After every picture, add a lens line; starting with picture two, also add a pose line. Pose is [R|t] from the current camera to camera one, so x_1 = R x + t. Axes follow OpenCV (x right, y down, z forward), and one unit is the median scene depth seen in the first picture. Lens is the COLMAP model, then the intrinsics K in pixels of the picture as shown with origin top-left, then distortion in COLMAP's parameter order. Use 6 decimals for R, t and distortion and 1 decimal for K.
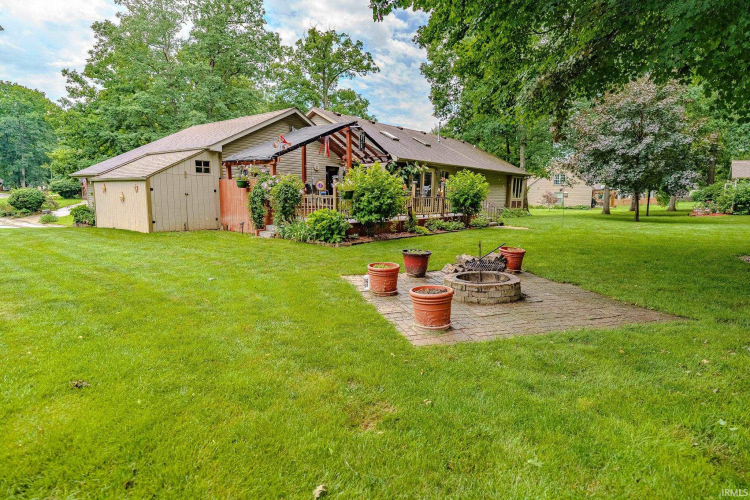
lens RADIAL K [[406.0, 0, 375.0], [0, 406.0, 250.0], [0, 0, 1]] dist [0.011845, -0.025696]
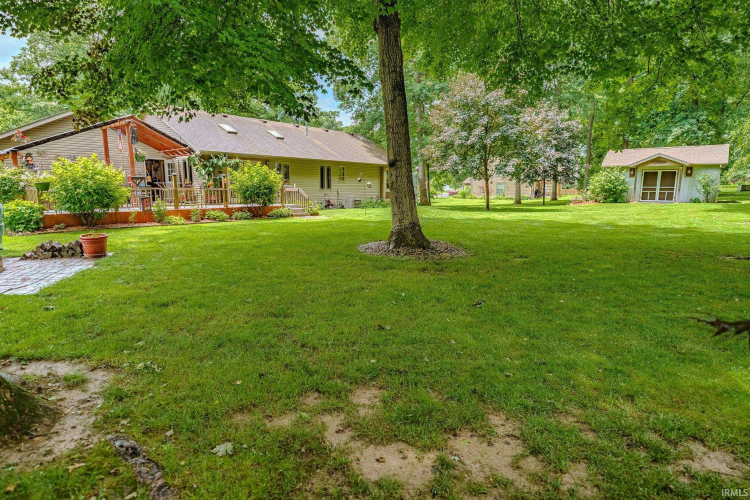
lens RADIAL K [[406.0, 0, 375.0], [0, 406.0, 250.0], [0, 0, 1]] dist [0.011845, -0.025696]
pose [[0.999952, -0.005084, -0.008416, 0.414573], [0.005242, 0.999808, 0.018861, 0.007432], [0.008318, -0.018904, 0.999787, -0.030755]]
